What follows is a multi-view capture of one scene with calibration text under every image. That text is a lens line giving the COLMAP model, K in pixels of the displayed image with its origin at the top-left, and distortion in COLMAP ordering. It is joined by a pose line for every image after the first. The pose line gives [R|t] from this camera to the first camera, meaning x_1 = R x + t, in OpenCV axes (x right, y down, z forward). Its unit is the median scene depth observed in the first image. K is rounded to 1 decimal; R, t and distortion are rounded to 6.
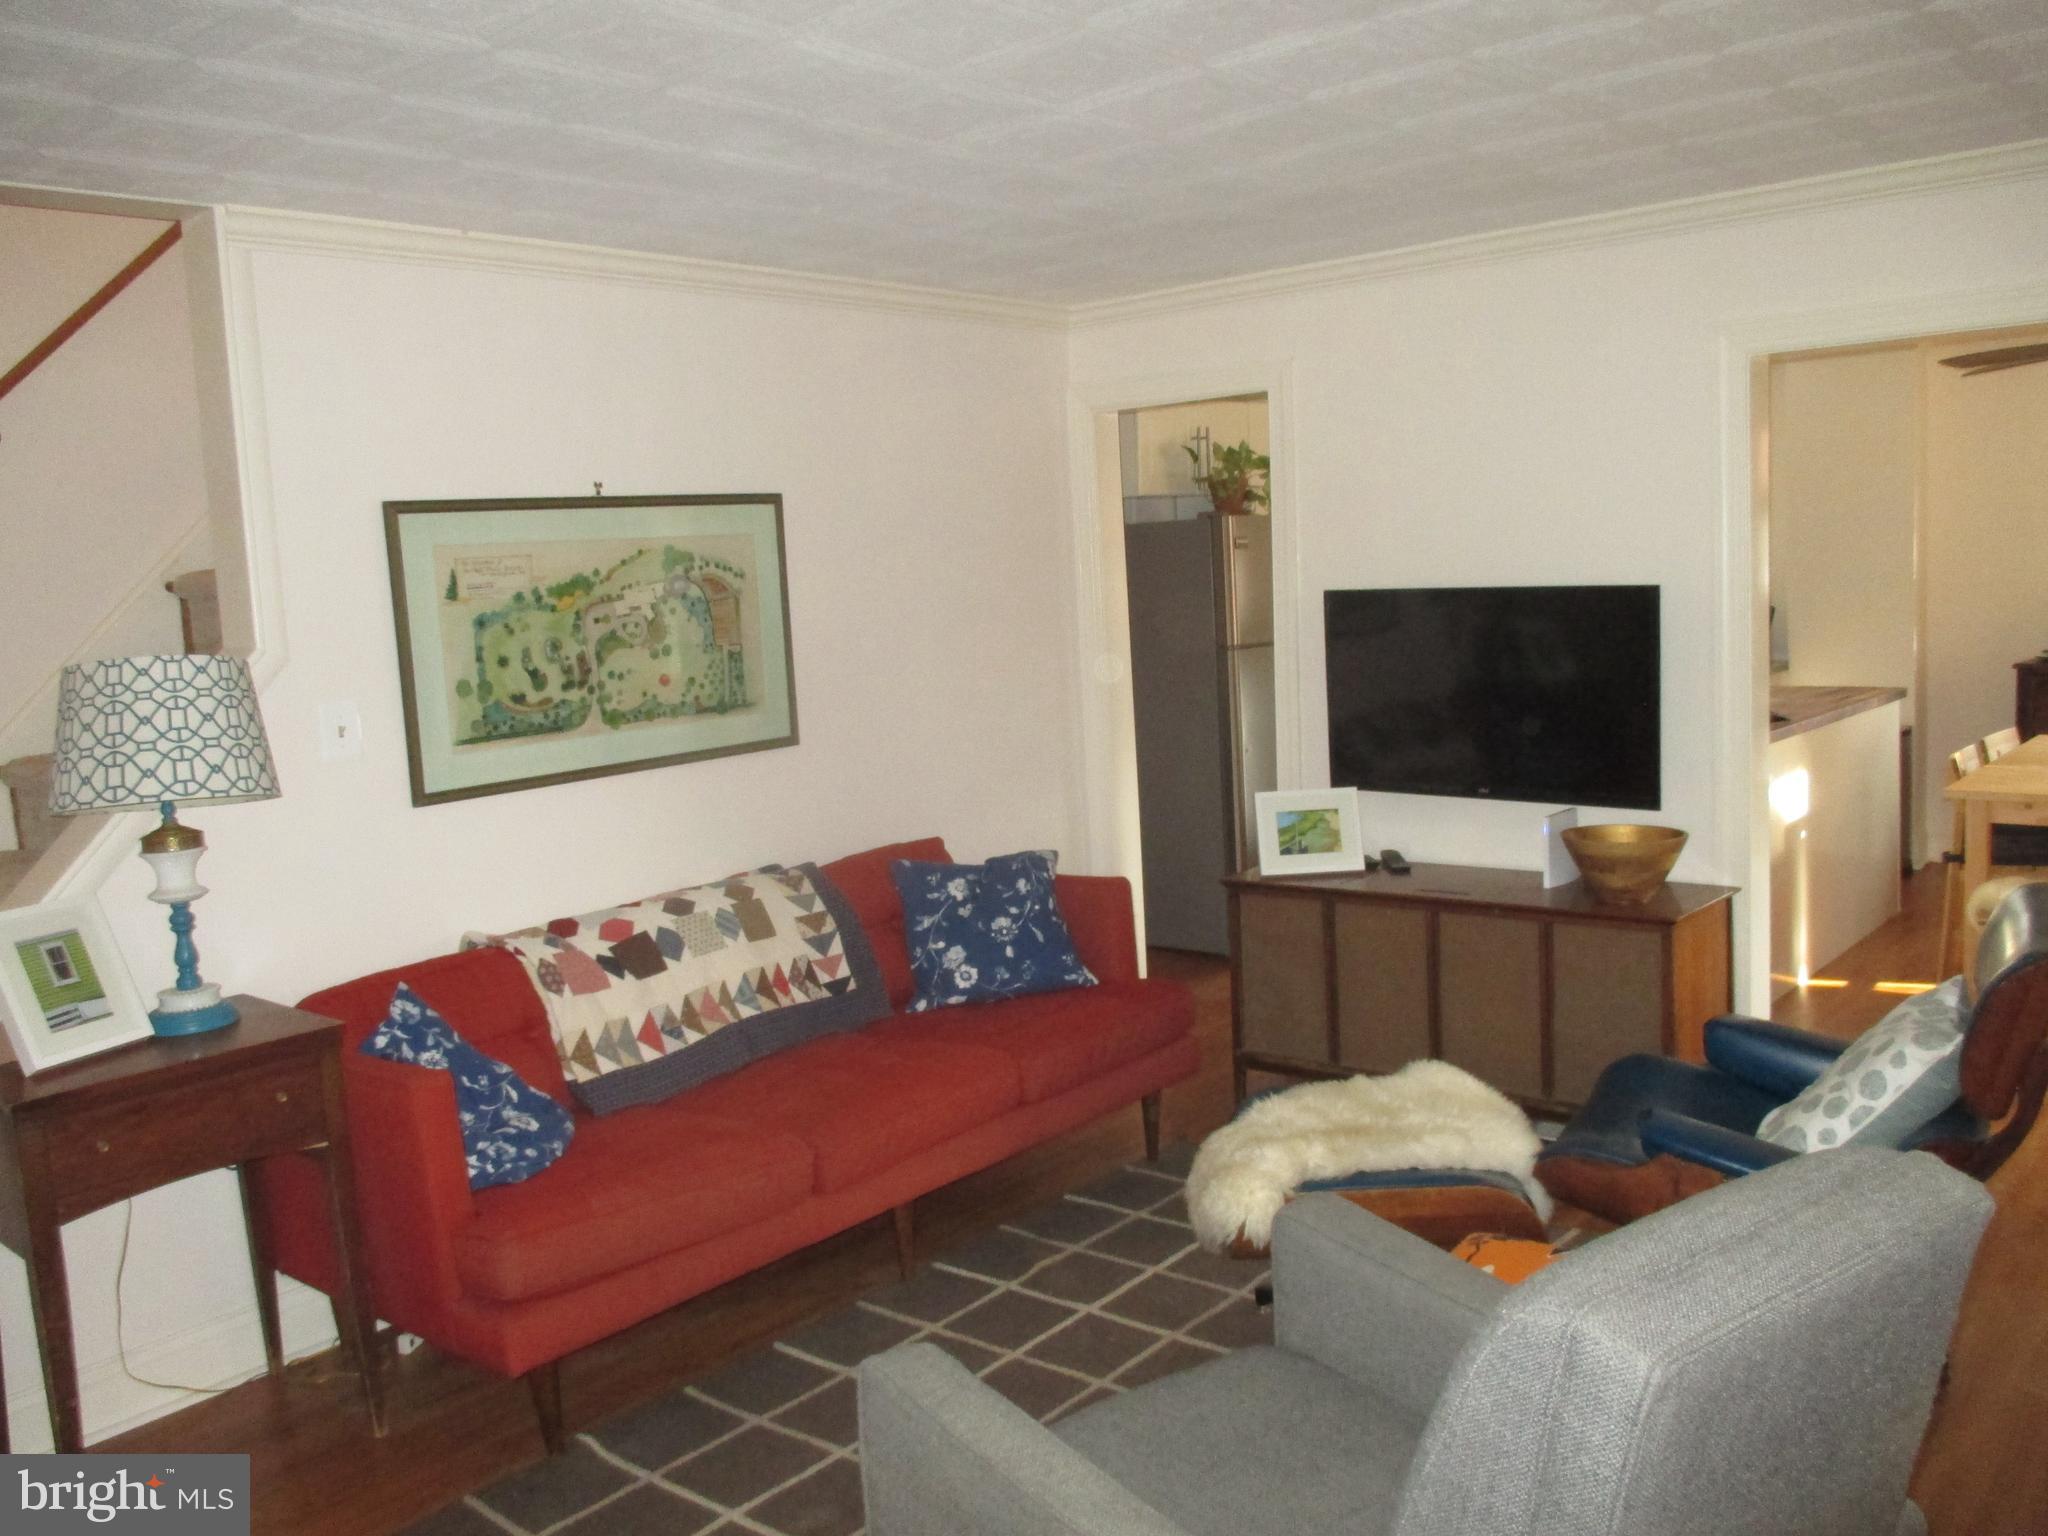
lens RADIAL K [[1739.8, 0, 1024.0], [0, 1739.8, 768.0], [0, 0, 1]] dist [-0.039557, 0.010874]
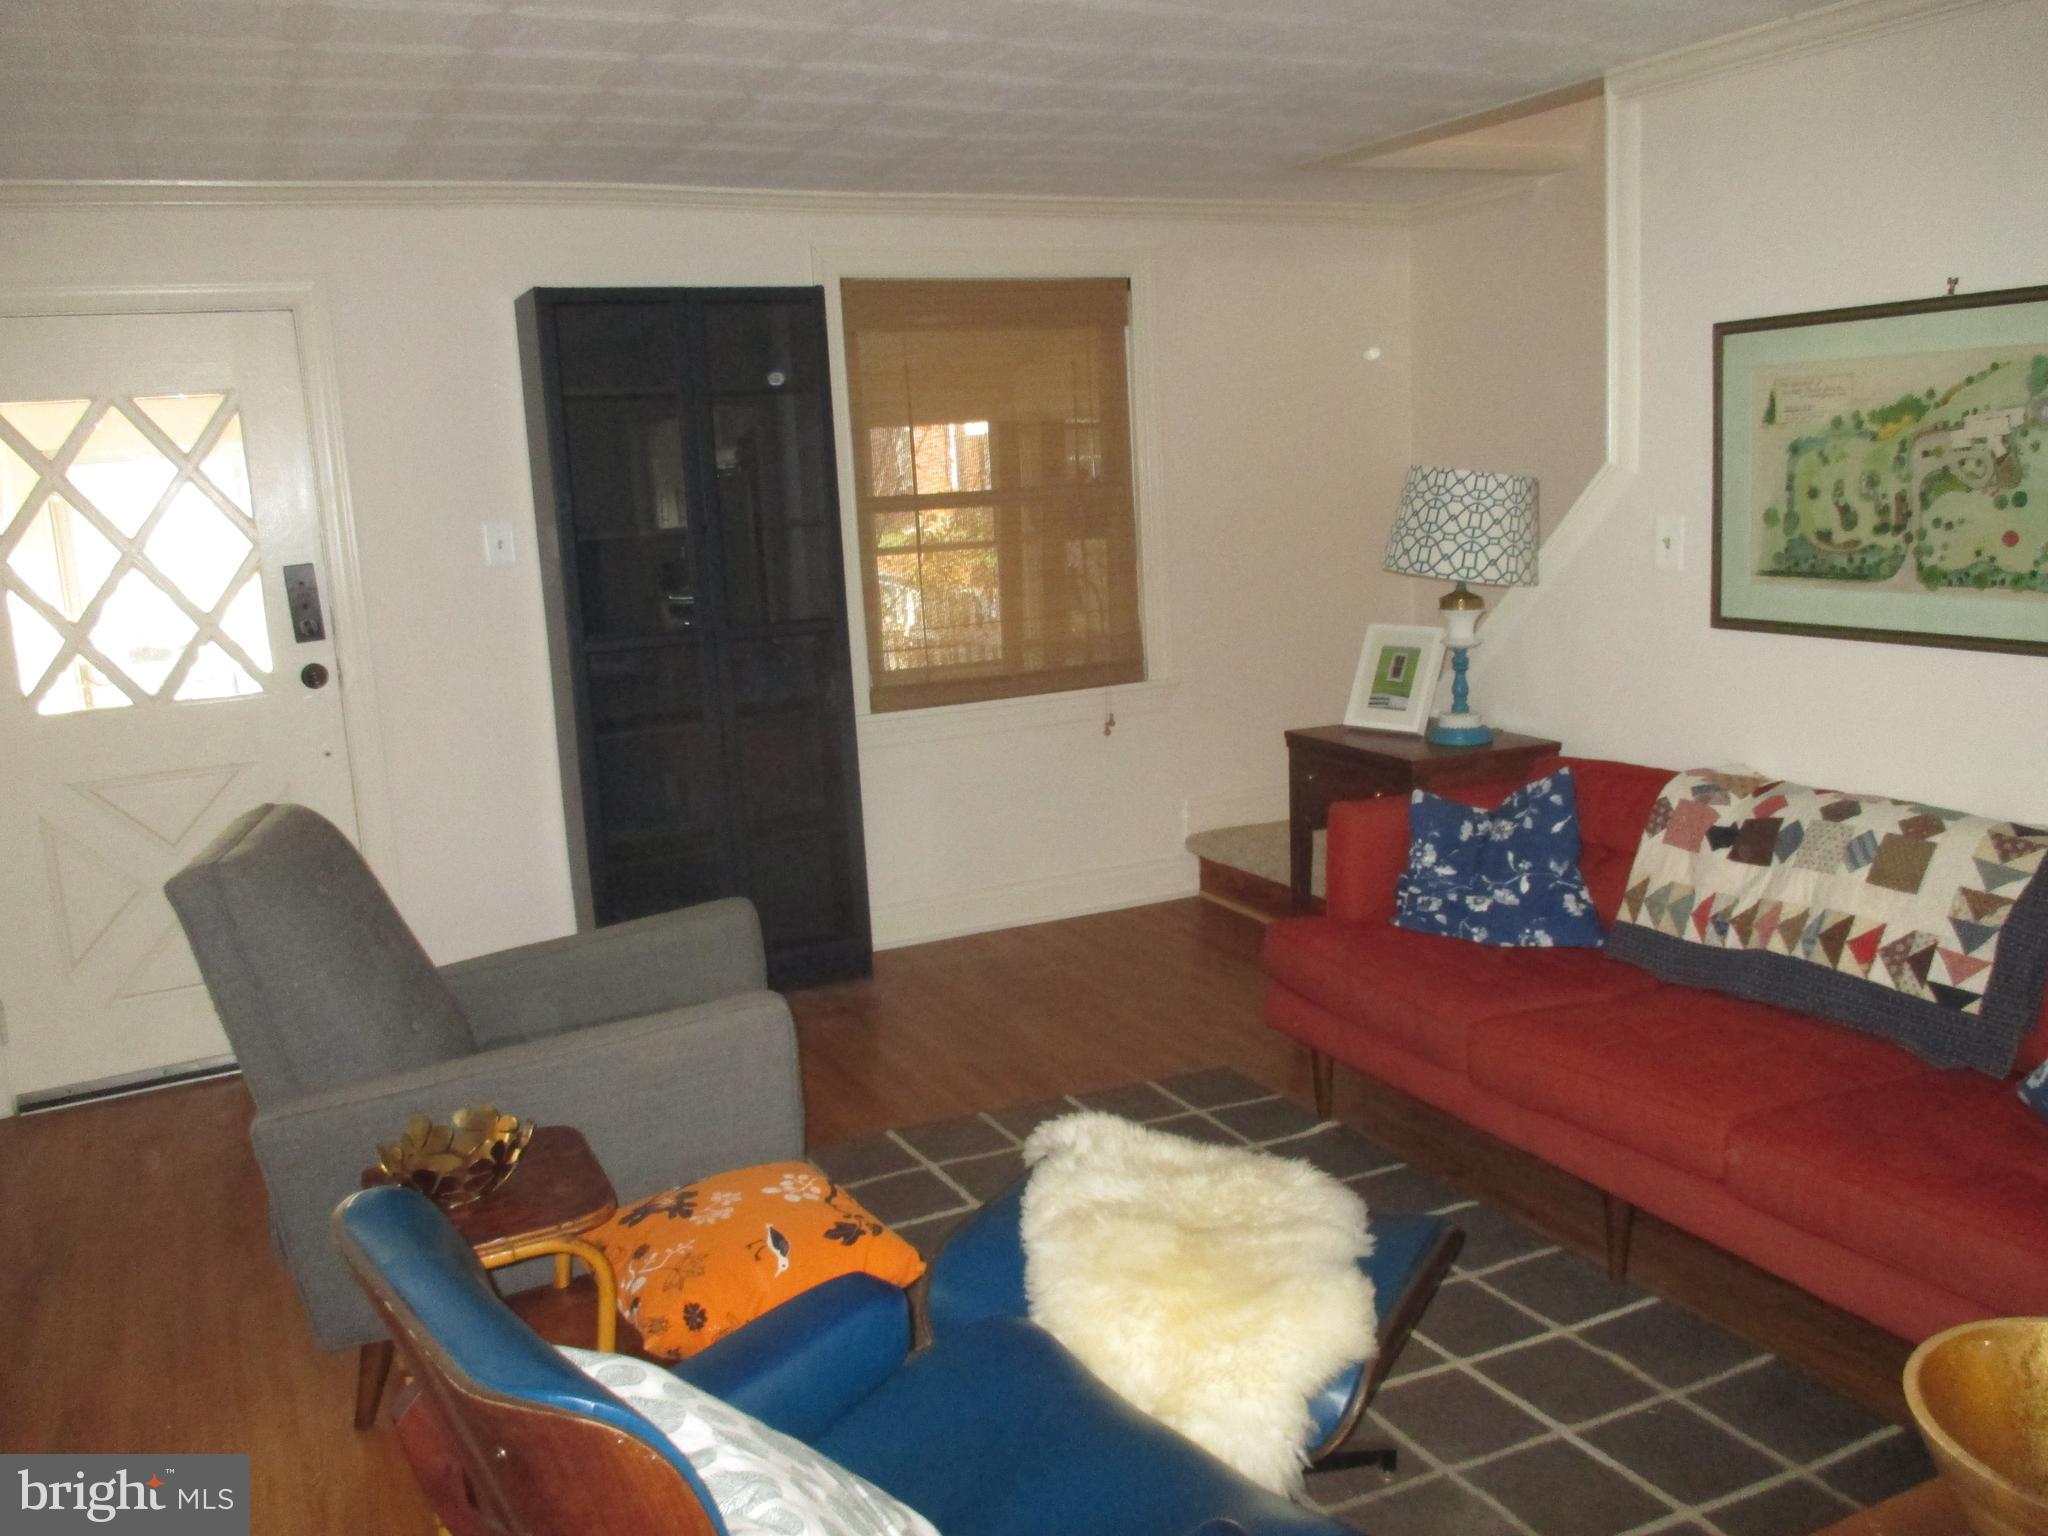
lens RADIAL K [[1739.8, 0, 1024.0], [0, 1739.8, 768.0], [0, 0, 1]] dist [-0.039557, 0.010874]
pose [[-0.408954, 0.230723, -0.882906, 0.683870], [-0.044648, 0.961293, 0.271887, -0.146216], [0.911462, 0.150609, -0.382824, 0.963047]]
